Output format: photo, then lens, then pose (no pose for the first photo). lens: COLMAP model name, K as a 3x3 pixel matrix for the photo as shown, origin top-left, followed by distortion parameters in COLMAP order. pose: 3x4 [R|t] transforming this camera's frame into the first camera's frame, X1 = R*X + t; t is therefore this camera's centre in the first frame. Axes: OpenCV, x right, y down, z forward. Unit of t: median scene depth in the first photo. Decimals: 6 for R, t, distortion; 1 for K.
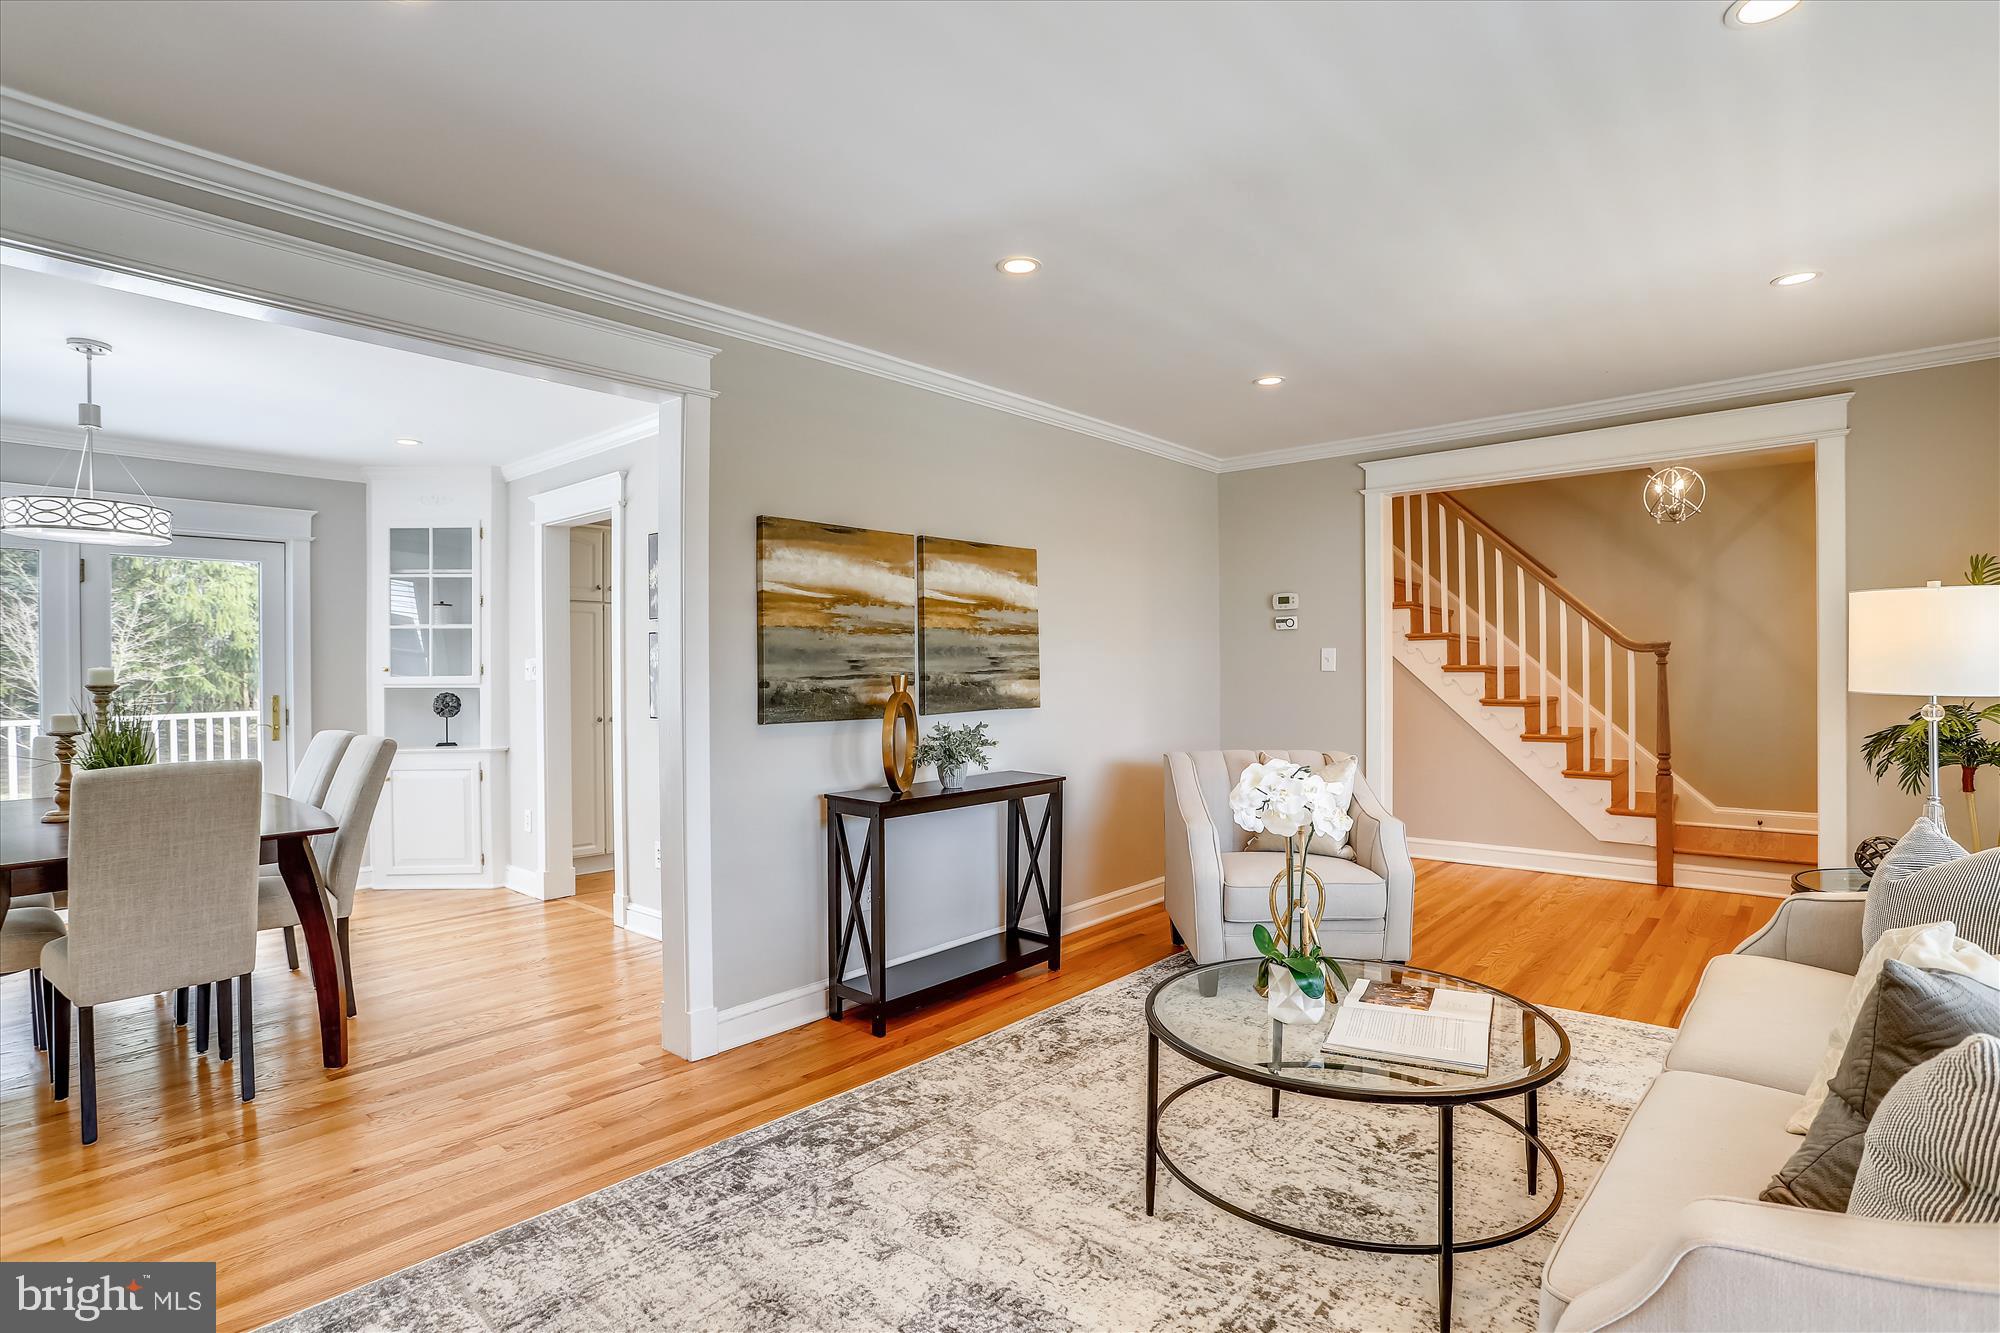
lens RADIAL K [[977.6, 0, 1011.5], [0, 977.6, 669.9], [0, 0, 1]] dist [-0.057481, 0.023452]
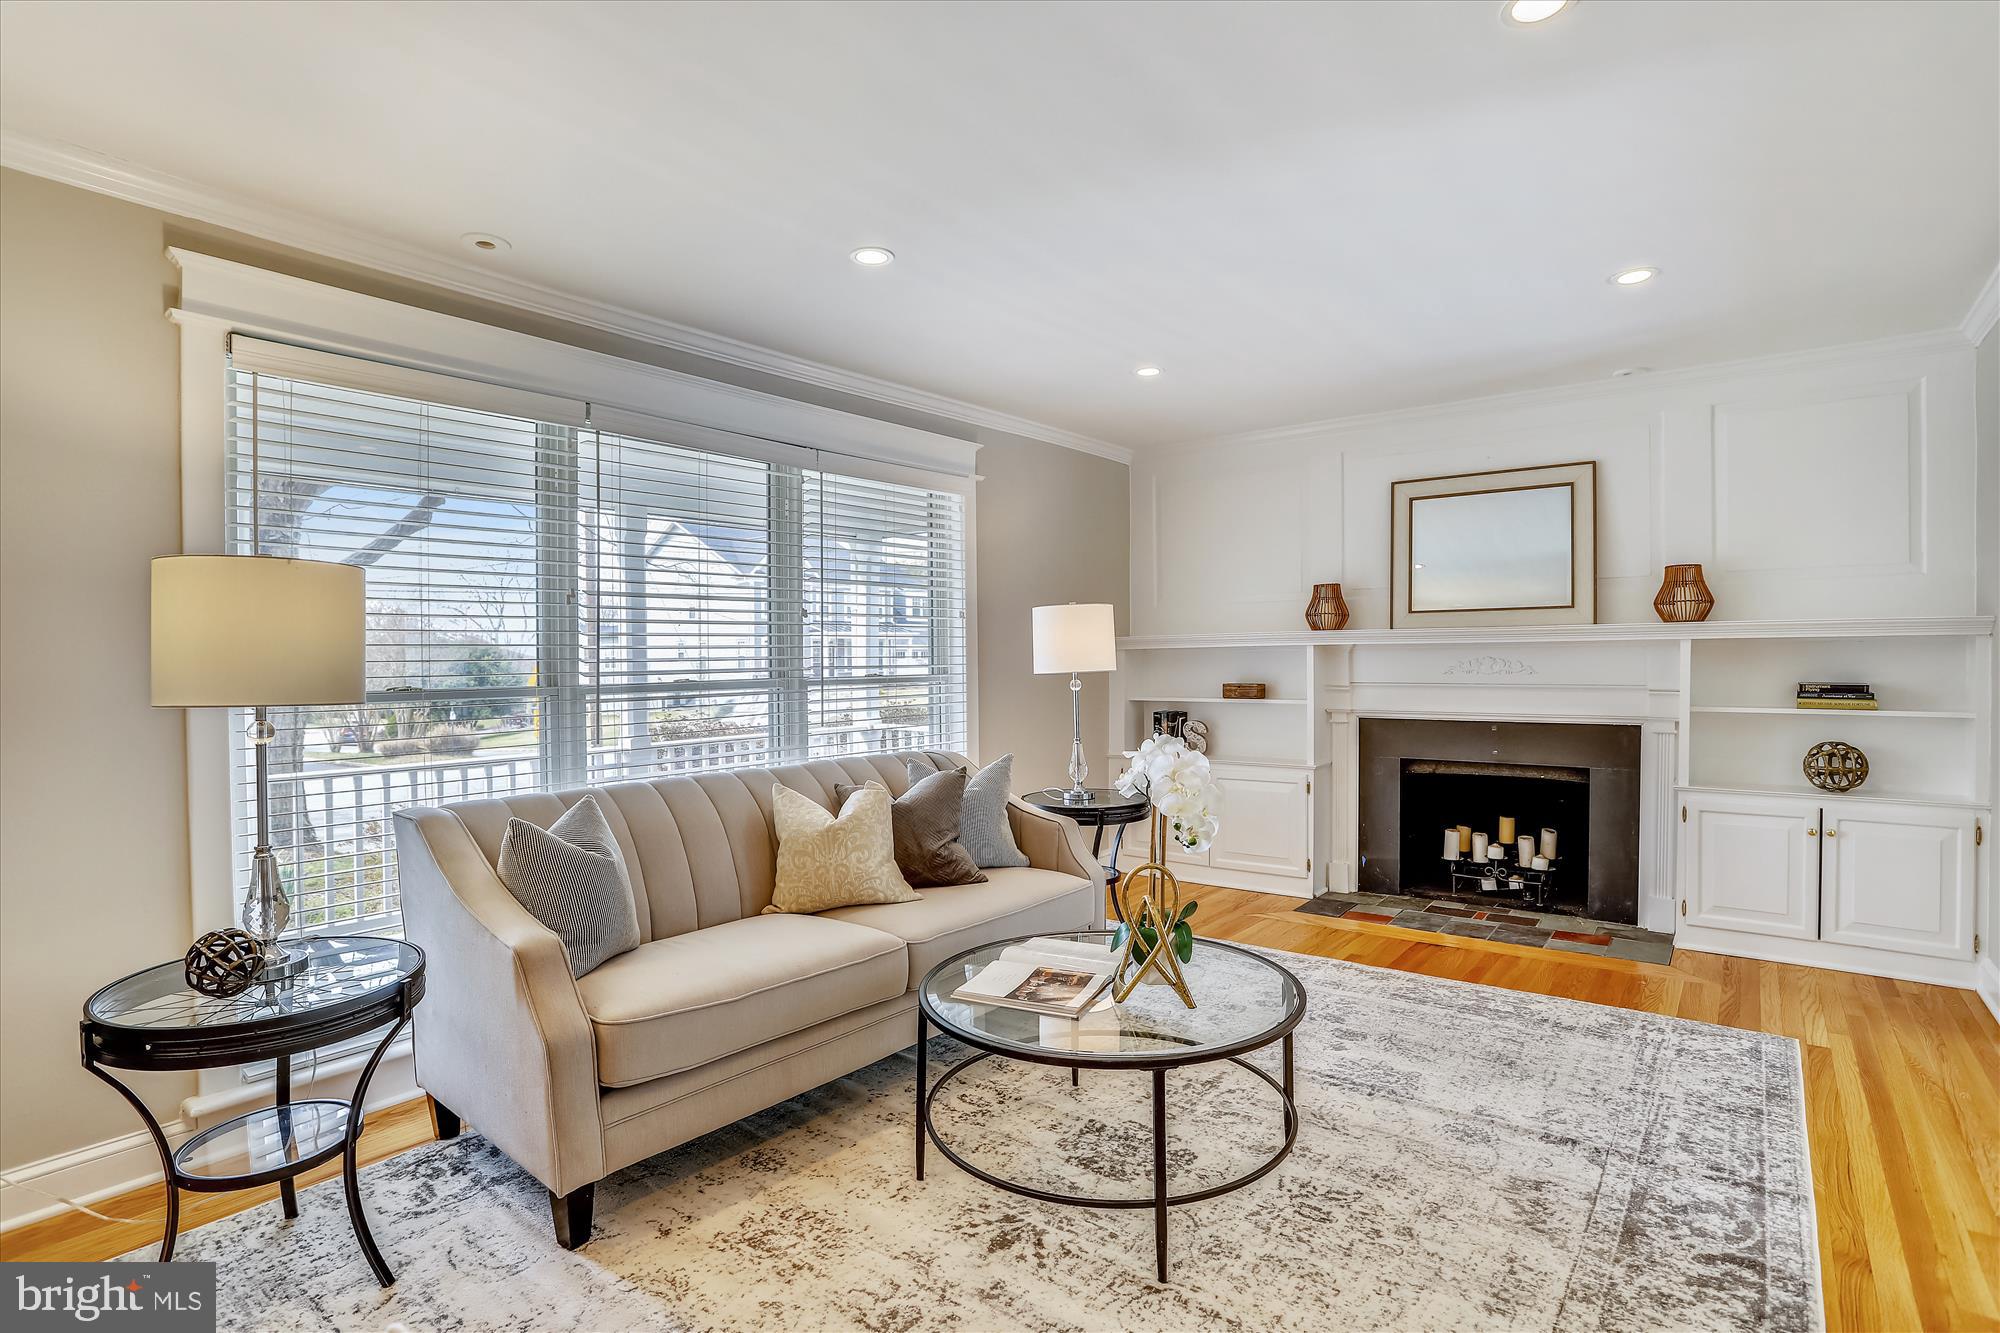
lens RADIAL K [[977.6, 0, 1011.5], [0, 977.6, 669.9], [0, 0, 1]] dist [-0.057481, 0.023452]
pose [[-0.998462, 0.020522, -0.051510, 0.279118], [0.019781, 0.999694, 0.014842, -0.002561], [0.051799, 0.013800, -0.998562, 1.143953]]
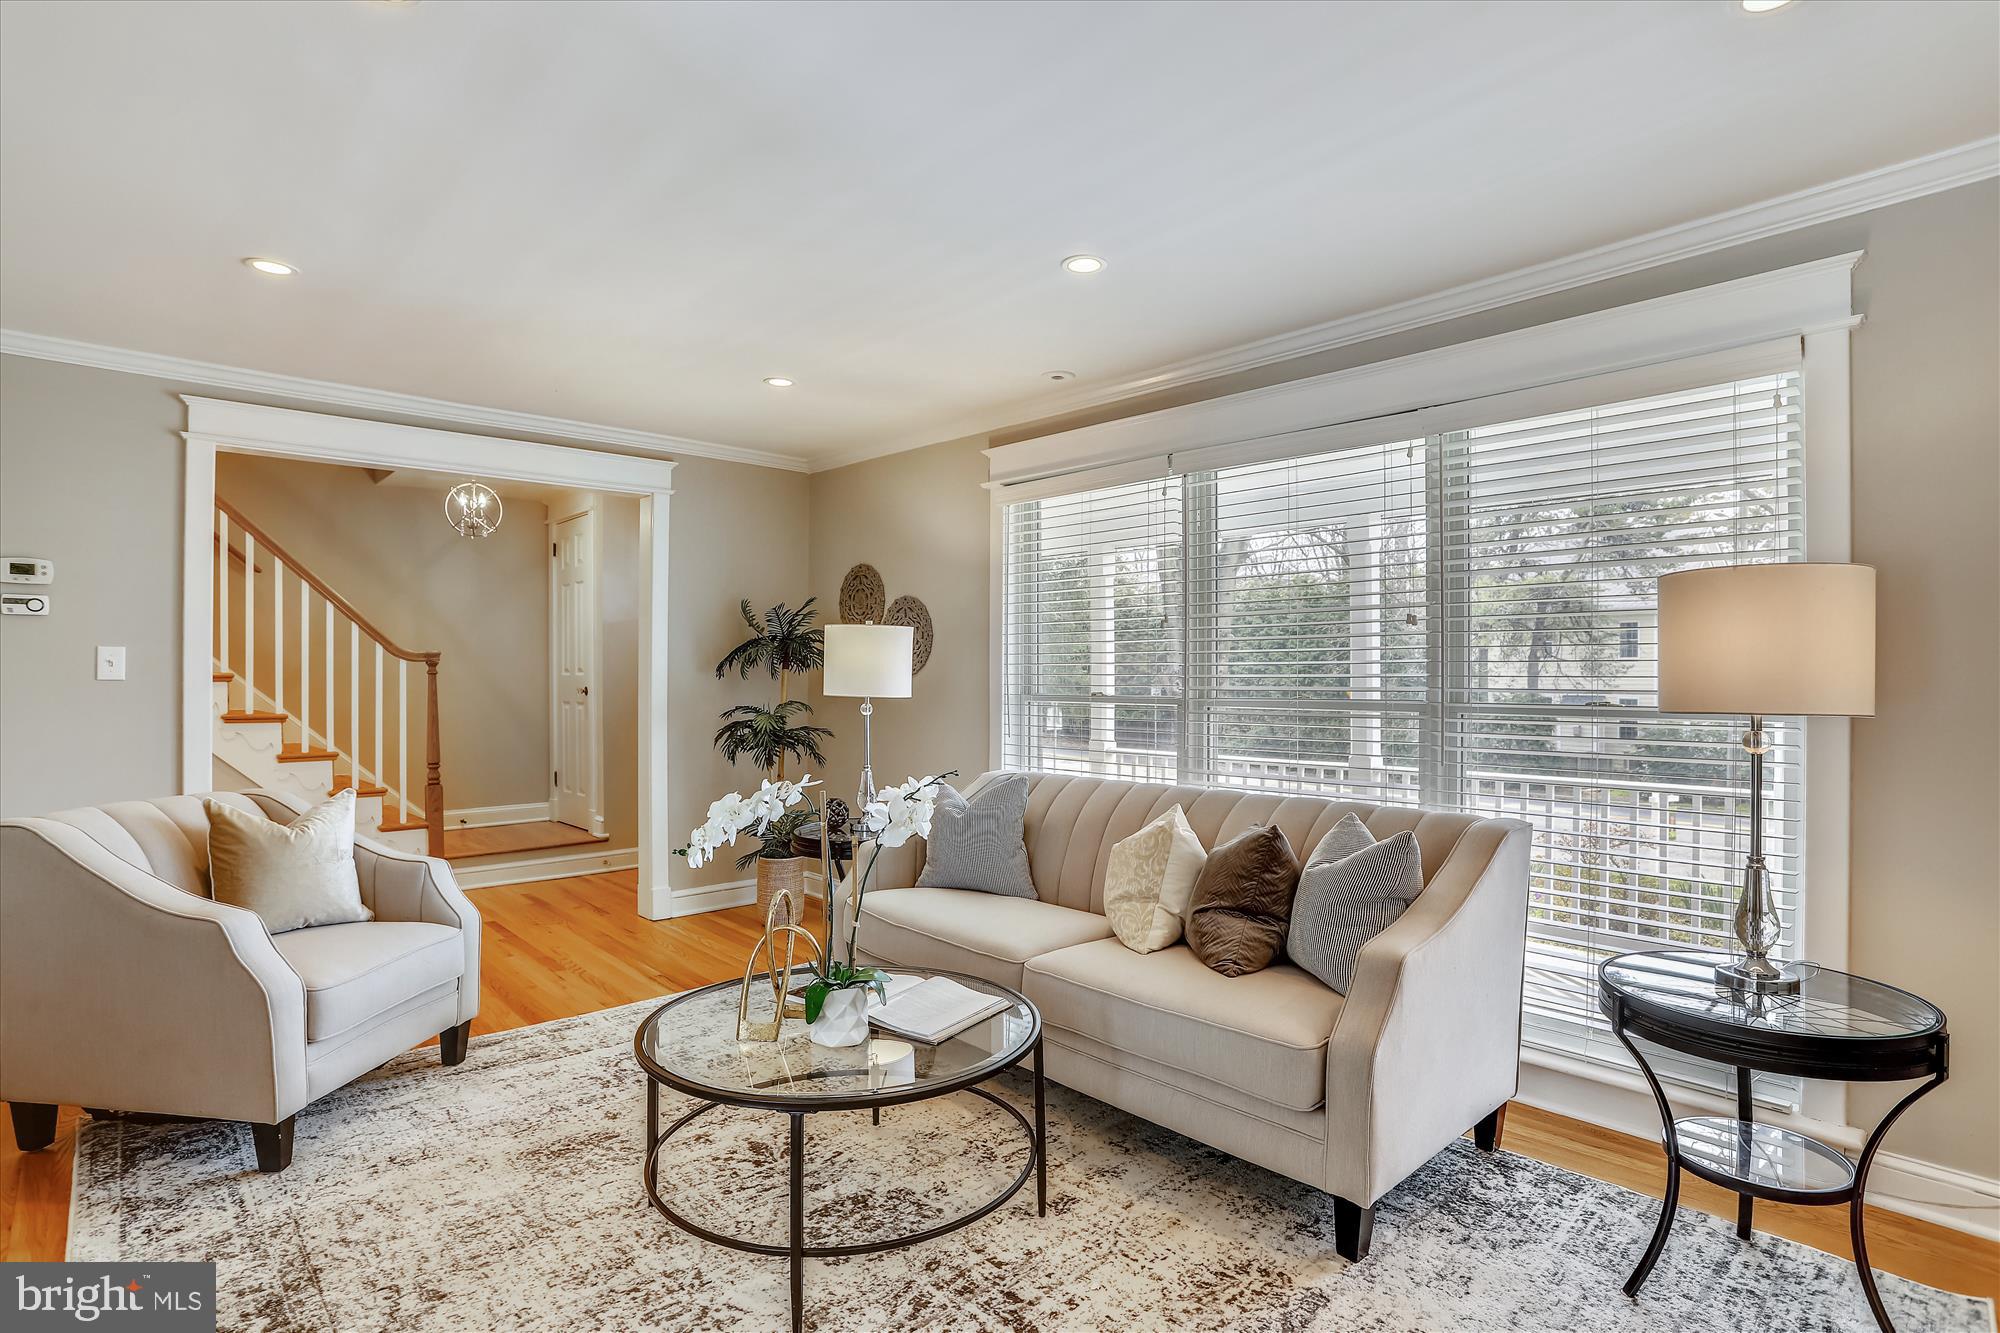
lens RADIAL K [[970.5, 0, 994.0], [0, 970.5, 673.8], [0, 0, 1]] dist [-0.067447, 0.000220]
pose [[0.088960, 0.008620, 0.995998, -0.345767], [-0.001631, 0.999962, -0.008509, 0.001963], [-0.996034, -0.000868, 0.088971, 0.429784]]
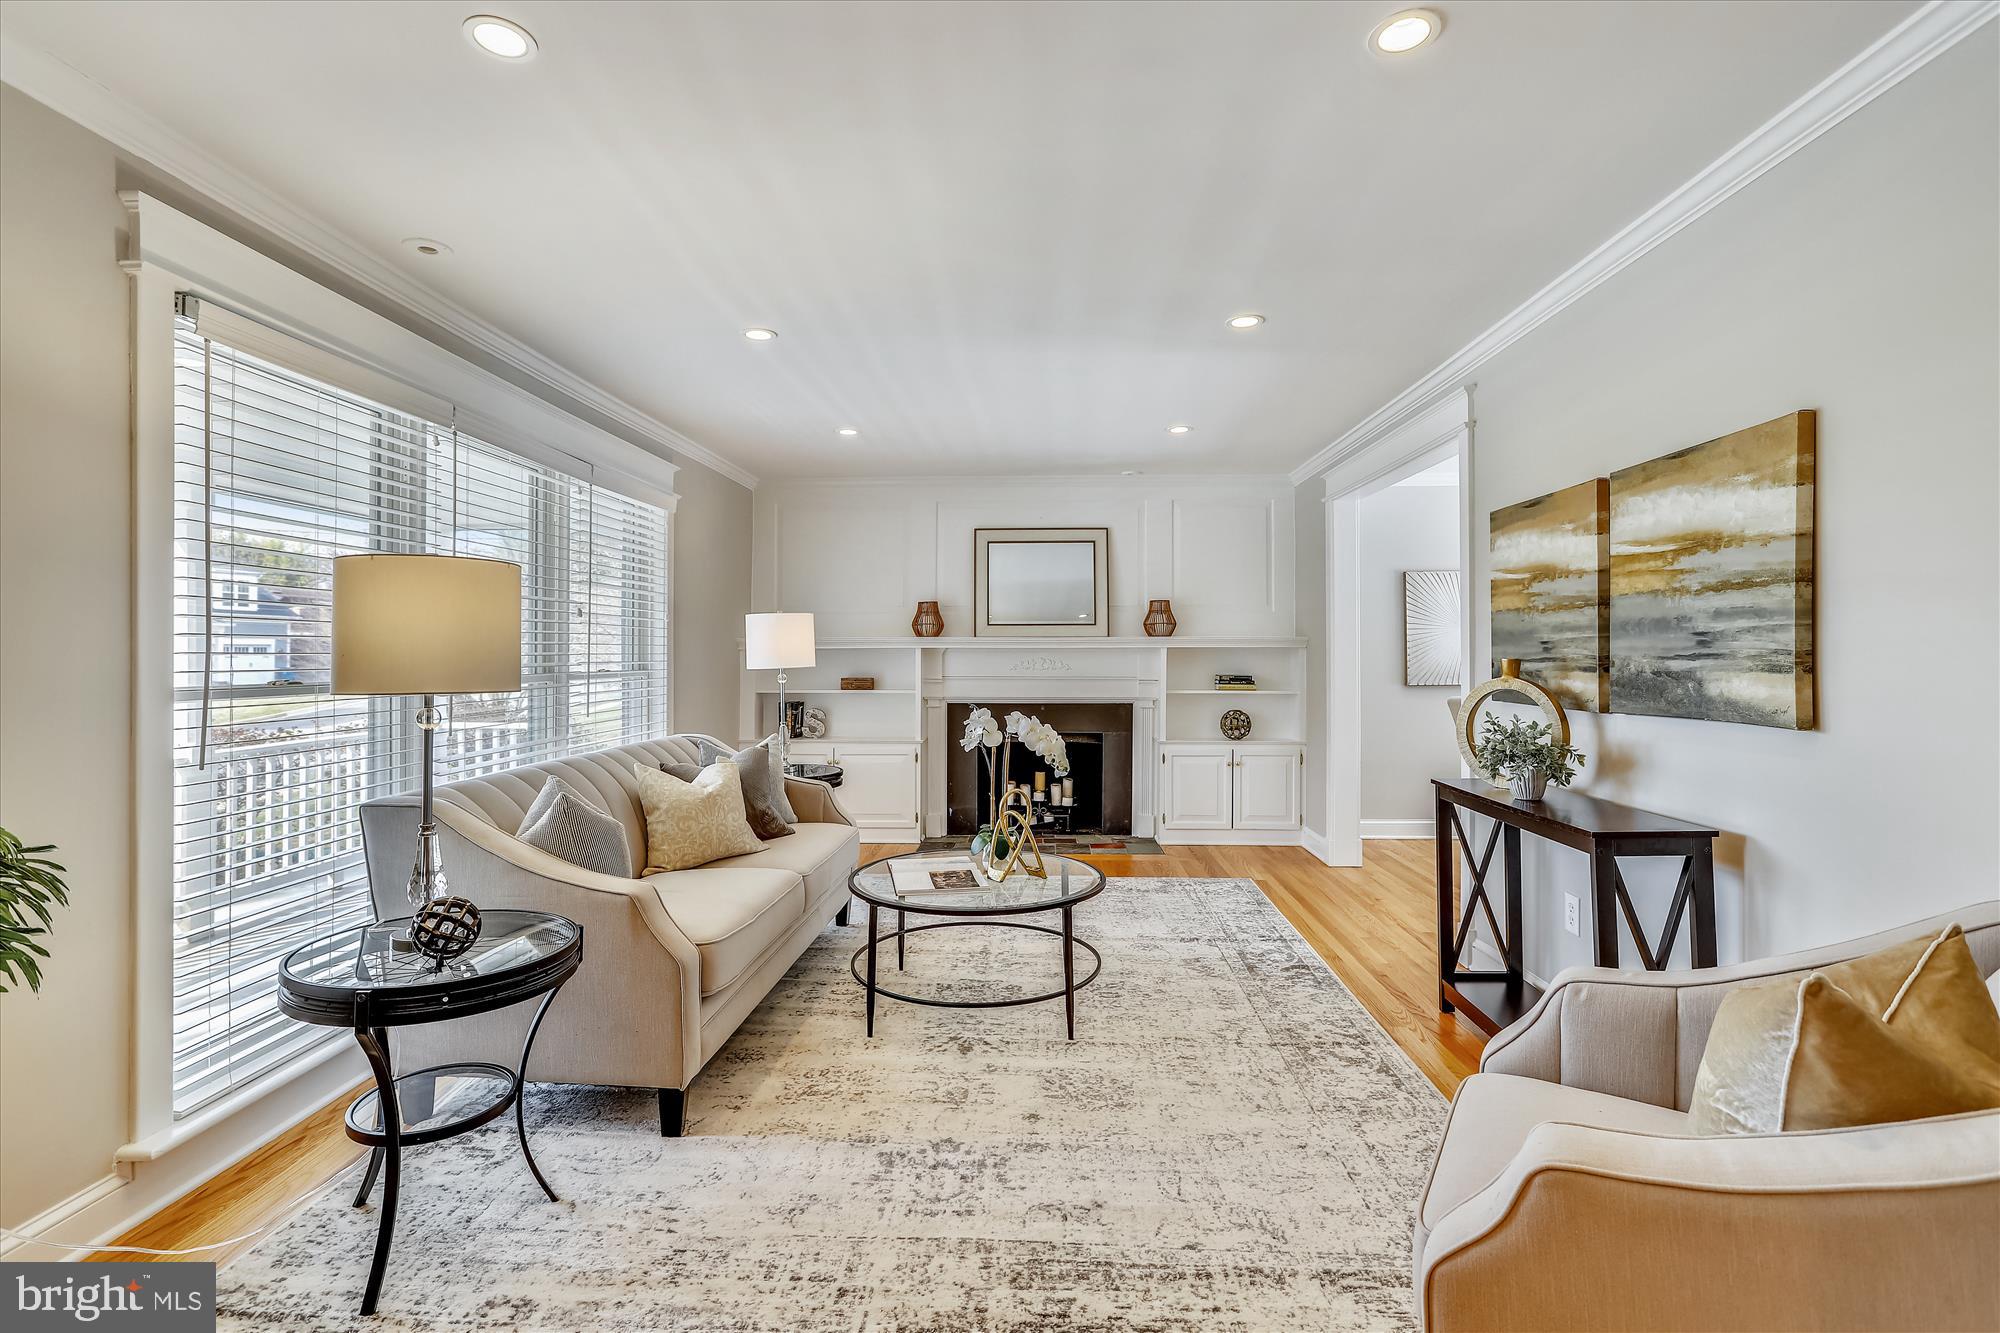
lens RADIAL K [[944.7, 0, 1000.3], [0, 944.7, 652.4], [0, 0, 1]] dist [-0.014366, 0.000372]
pose [[-0.783348, 0.008040, -0.621531, 0.703299], [0.006864, 0.999967, 0.004284, -0.006386], [0.621545, -0.000911, -0.783378, 1.237850]]
